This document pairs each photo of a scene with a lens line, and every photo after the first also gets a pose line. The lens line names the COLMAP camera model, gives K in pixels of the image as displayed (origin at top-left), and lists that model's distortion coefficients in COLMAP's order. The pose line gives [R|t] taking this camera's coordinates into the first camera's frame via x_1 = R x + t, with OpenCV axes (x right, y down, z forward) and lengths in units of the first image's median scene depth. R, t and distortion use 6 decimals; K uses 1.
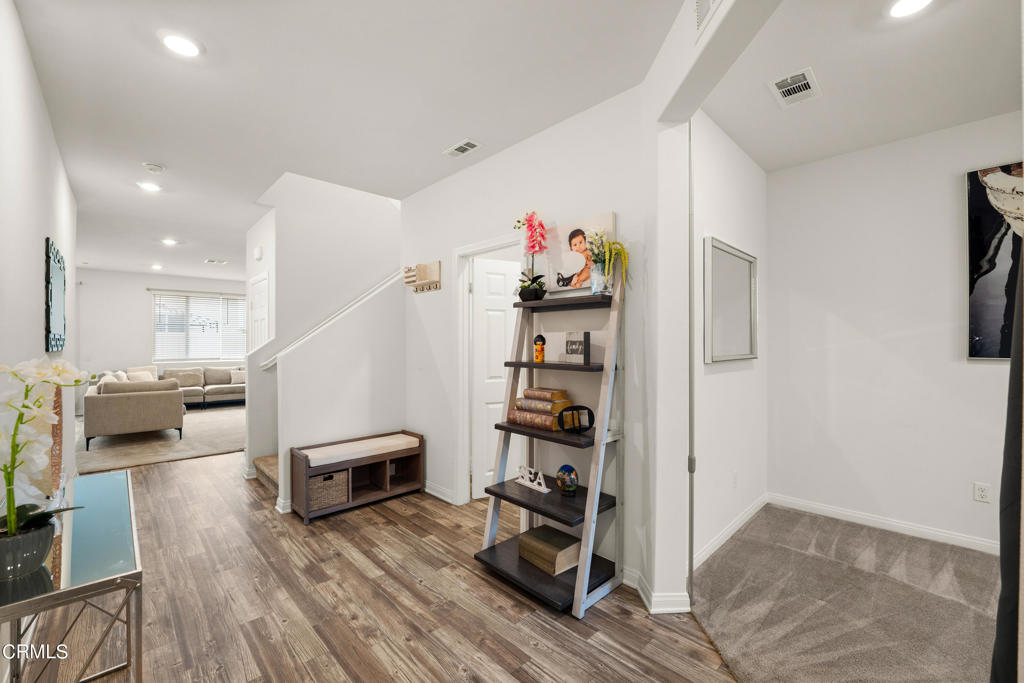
lens RADIAL K [[408.4, 0, 520.1], [0, 408.4, 349.3], [0, 0, 1]] dist [-0.025089, 0.000417]
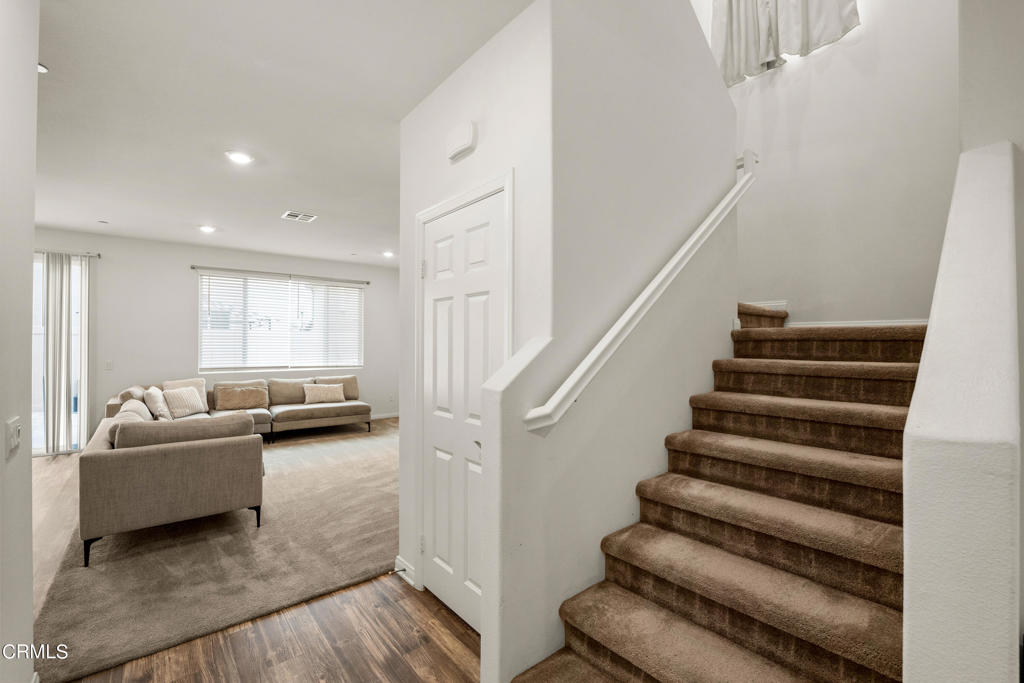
lens RADIAL K [[446.6, 0, 512.0], [0, 446.6, 341.5], [0, 0, 1]] dist [0.020879, -0.022376]
pose [[0.993669, 0.009023, -0.111983, -0.248952], [-0.011843, 0.999629, -0.024545, -0.004248], [0.111720, 0.025716, 0.993407, 0.245796]]
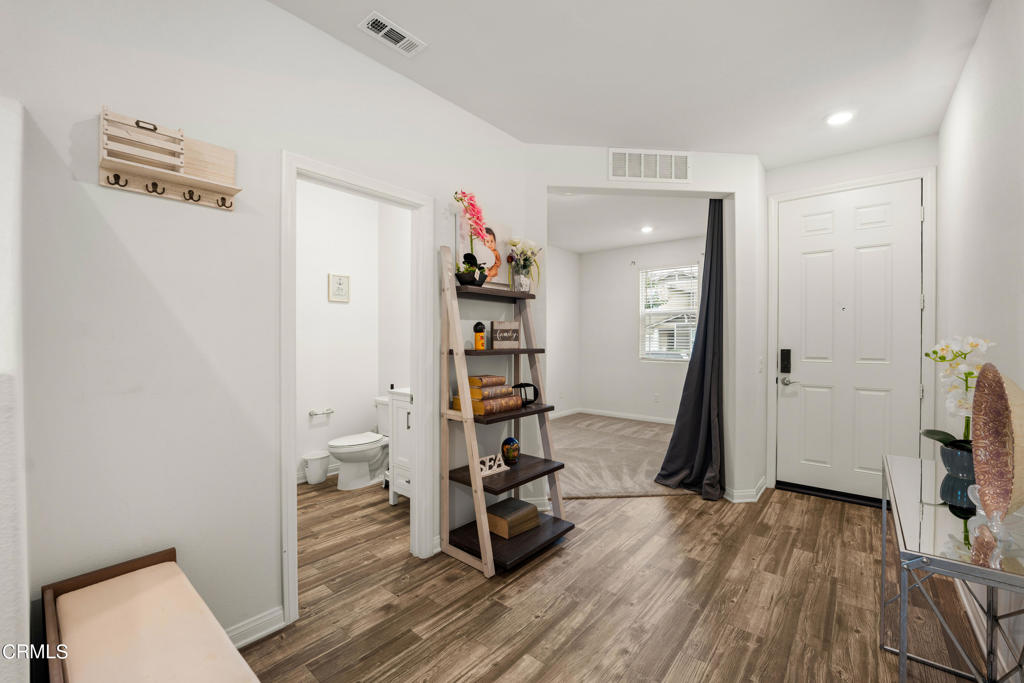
lens RADIAL K [[423.8, 0, 512.0], [0, 423.8, 341.5], [0, 0, 1]] dist [-0.005212, -0.000021]
pose [[-0.083826, -0.008639, 0.996443, -1.519026], [0.006125, 0.999939, 0.009185, 0.004321], [-0.996462, 0.006873, -0.083768, 1.549023]]
